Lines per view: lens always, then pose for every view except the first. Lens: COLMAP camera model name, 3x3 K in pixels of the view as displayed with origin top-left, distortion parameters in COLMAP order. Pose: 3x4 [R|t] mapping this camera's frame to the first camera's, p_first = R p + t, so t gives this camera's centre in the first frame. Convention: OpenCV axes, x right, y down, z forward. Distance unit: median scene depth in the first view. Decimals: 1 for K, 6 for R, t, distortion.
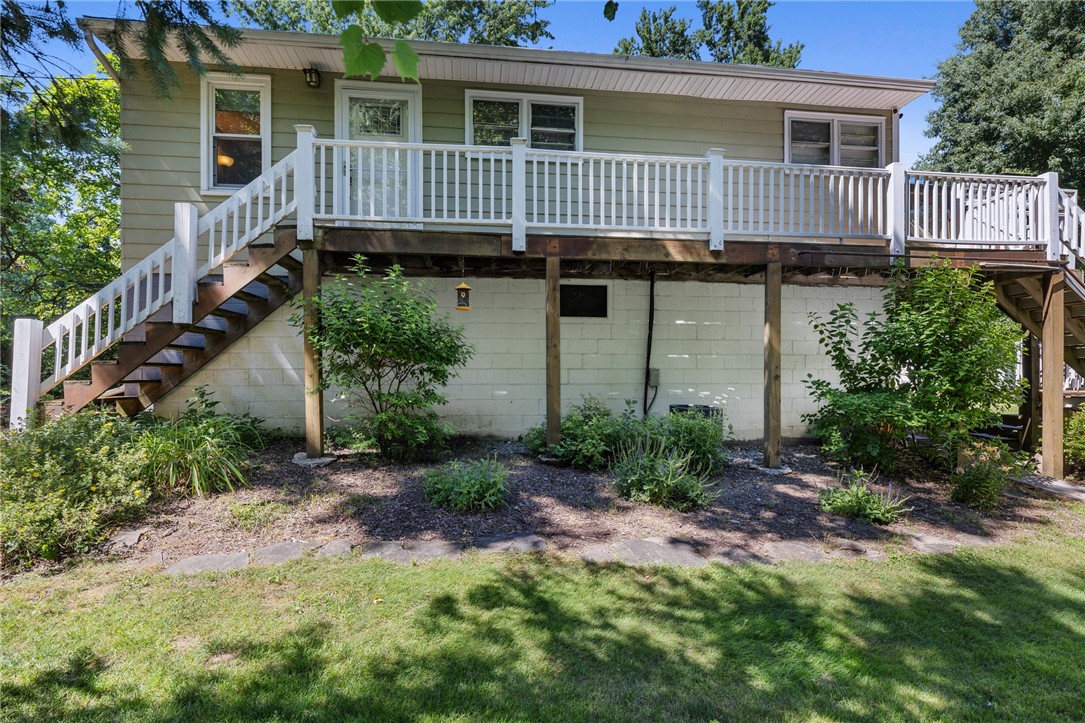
lens RADIAL K [[541.7, 0, 542.6], [0, 541.7, 359.2], [0, 0, 1]] dist [0.000144, -0.000449]
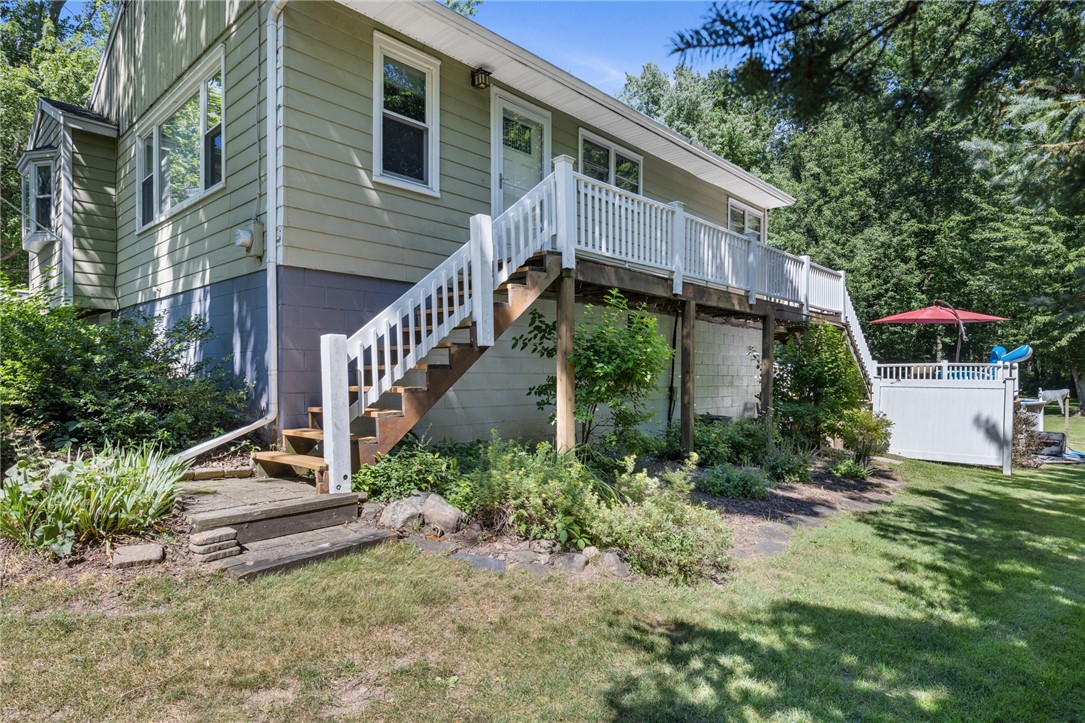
lens RADIAL K [[613.0, 0, 541.4], [0, 613.0, 373.2], [0, 0, 1]] dist [0.007262, 0.000473]
pose [[0.776671, 0.012126, 0.629790, -1.163224], [-0.030759, 0.999352, 0.018692, -0.035169], [-0.629155, -0.033889, 0.776541, 0.100118]]
